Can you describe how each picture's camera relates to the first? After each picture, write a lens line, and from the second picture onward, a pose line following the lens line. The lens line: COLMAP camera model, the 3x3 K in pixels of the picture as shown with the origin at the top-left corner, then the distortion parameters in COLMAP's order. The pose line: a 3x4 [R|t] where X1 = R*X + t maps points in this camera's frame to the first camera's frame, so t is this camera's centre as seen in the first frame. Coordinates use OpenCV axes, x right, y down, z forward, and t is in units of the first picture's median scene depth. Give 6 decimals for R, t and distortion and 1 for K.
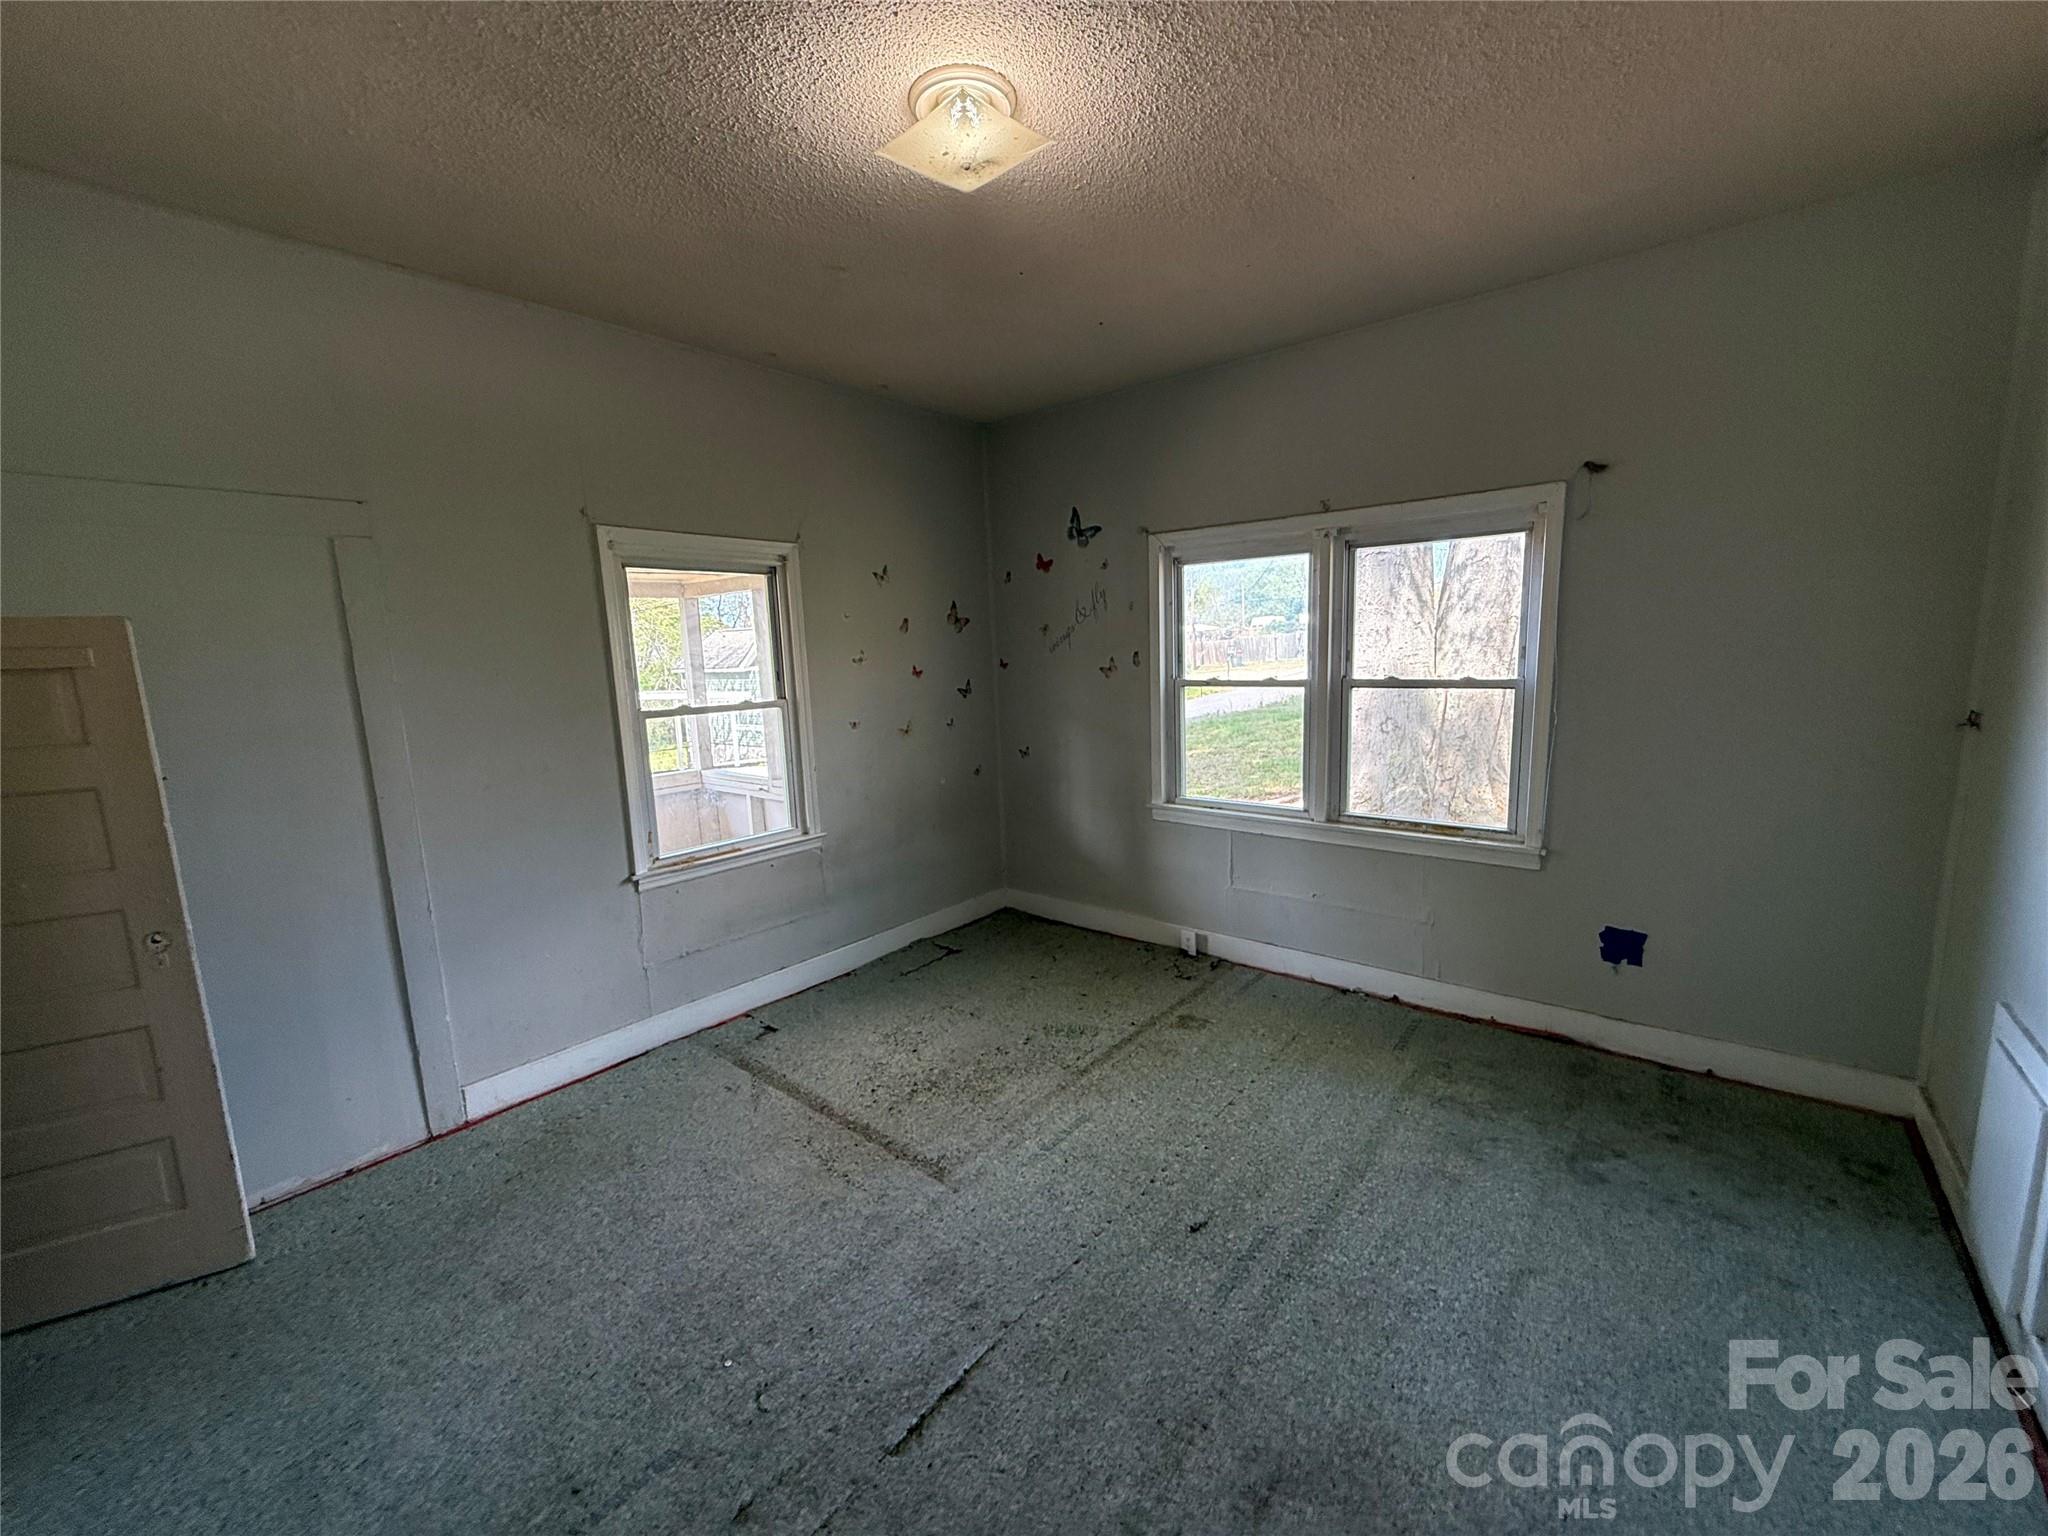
lens RADIAL K [[820.1, 0, 1022.4], [0, 820.1, 759.0], [0, 0, 1]] dist [-0.001209, 0.000236]
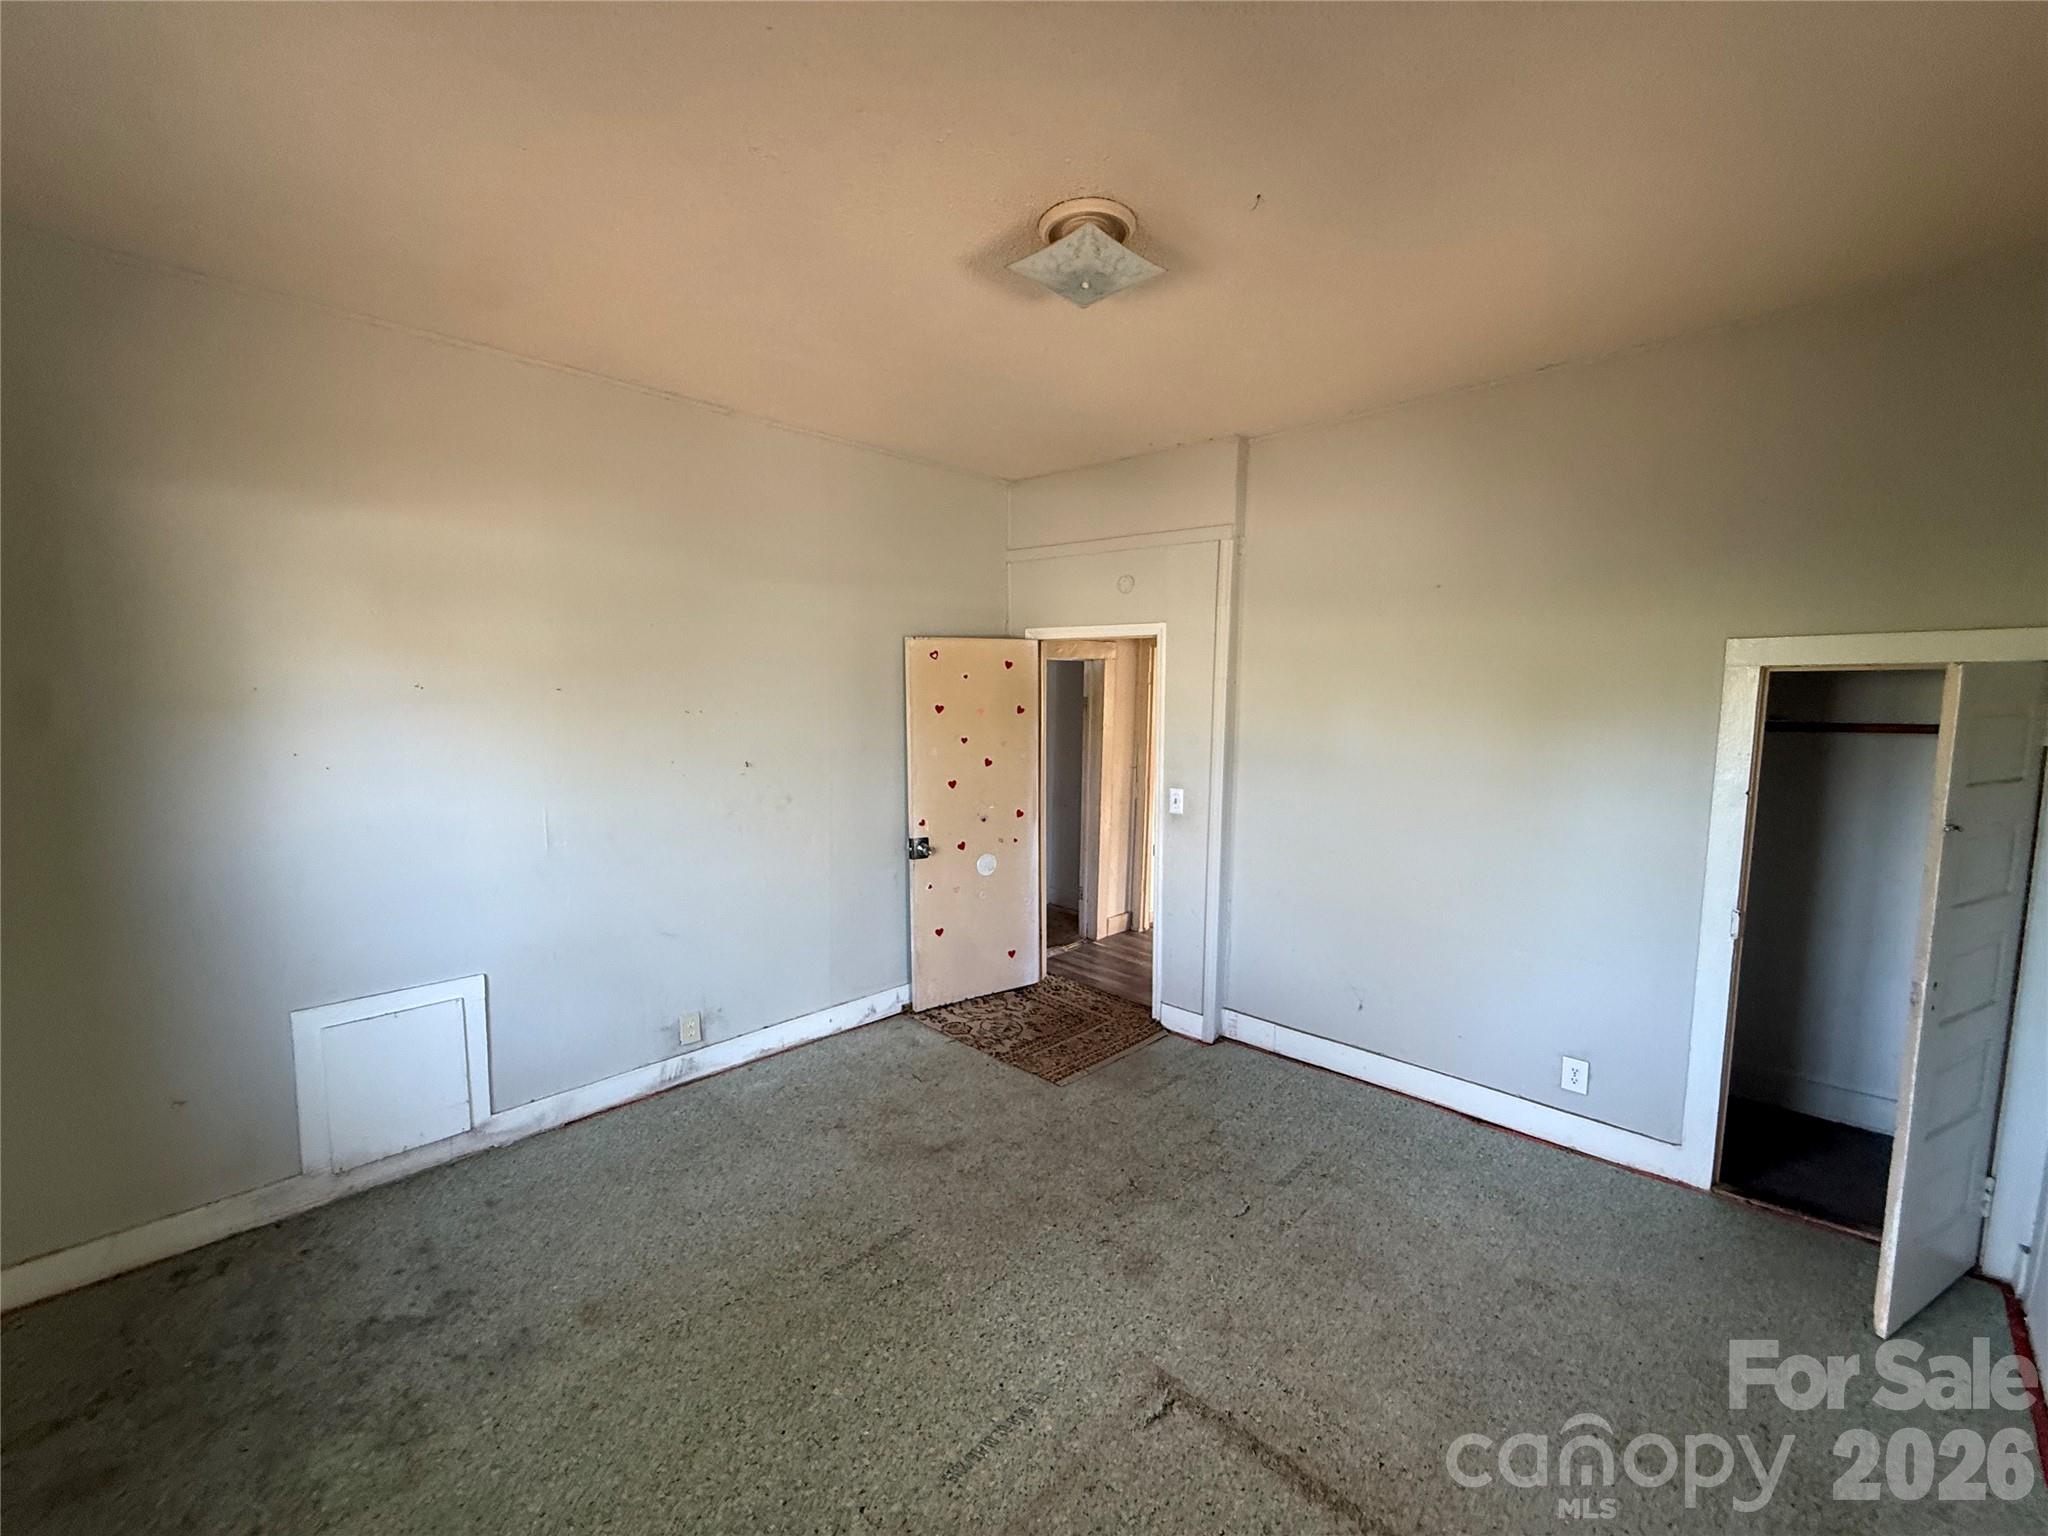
lens RADIAL K [[820.1, 0, 1022.4], [0, 820.1, 759.0], [0, 0, 1]] dist [-0.001209, 0.000236]
pose [[-0.995776, 0.022112, 0.089108, -0.049729], [0.041757, 0.973447, 0.225071, -0.267596], [-0.081765, 0.227842, -0.970259, 1.682730]]
